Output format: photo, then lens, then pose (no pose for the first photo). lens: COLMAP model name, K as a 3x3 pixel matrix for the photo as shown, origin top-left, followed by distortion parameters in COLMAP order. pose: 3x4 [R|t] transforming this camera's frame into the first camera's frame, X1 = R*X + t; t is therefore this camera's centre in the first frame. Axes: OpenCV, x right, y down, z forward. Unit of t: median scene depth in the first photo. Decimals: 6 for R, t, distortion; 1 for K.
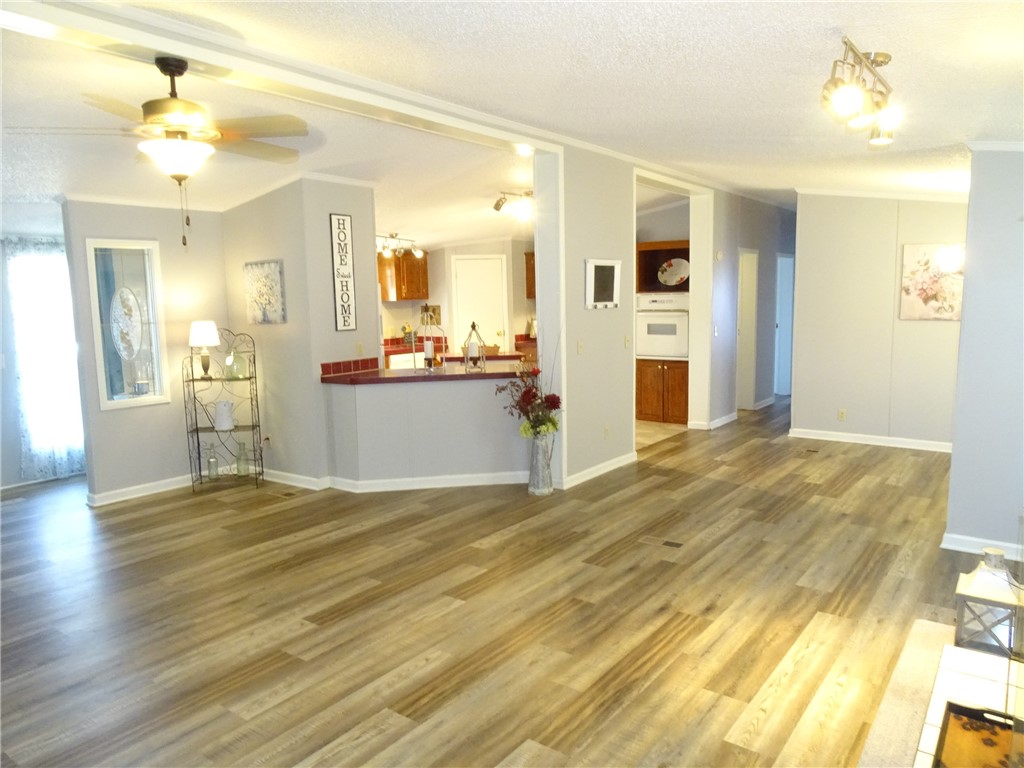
lens RADIAL K [[728.4, 0, 508.8], [0, 728.4, 381.5], [0, 0, 1]] dist [0.002087, -0.000869]
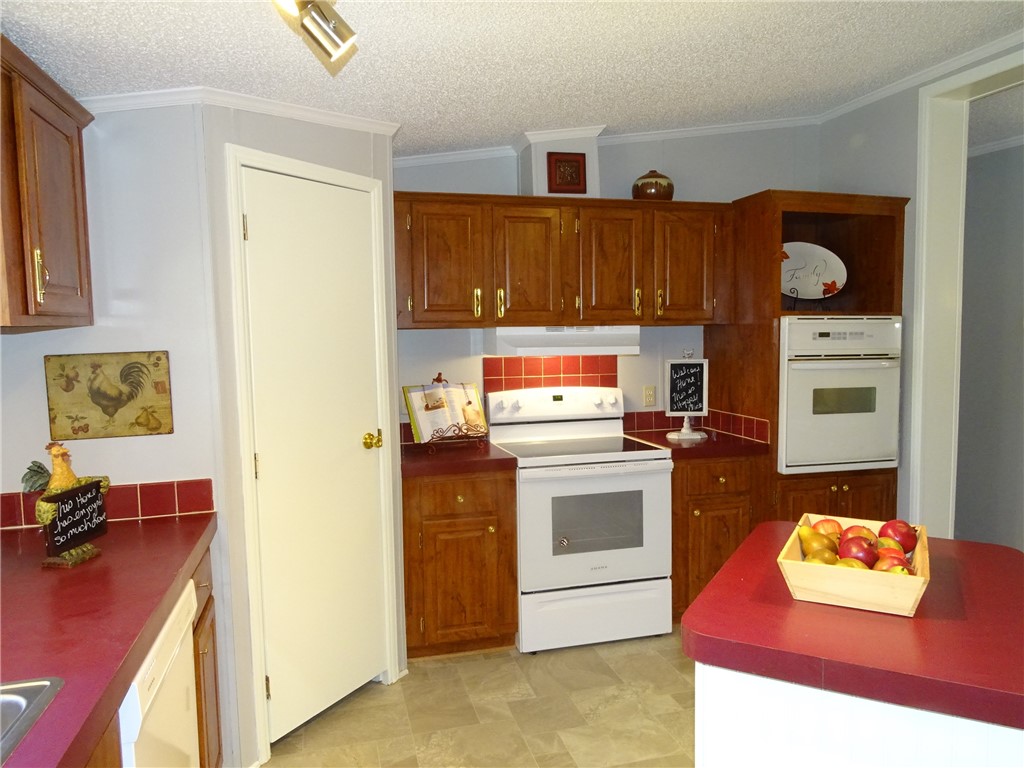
lens RADIAL K [[728.4, 0, 508.8], [0, 728.4, 381.5], [0, 0, 1]] dist [0.002087, -0.000869]
pose [[0.620212, -0.043288, 0.783239, -0.254527], [0.093673, 0.995419, -0.019161, -0.097083], [-0.778821, 0.085252, 0.621426, 0.929064]]
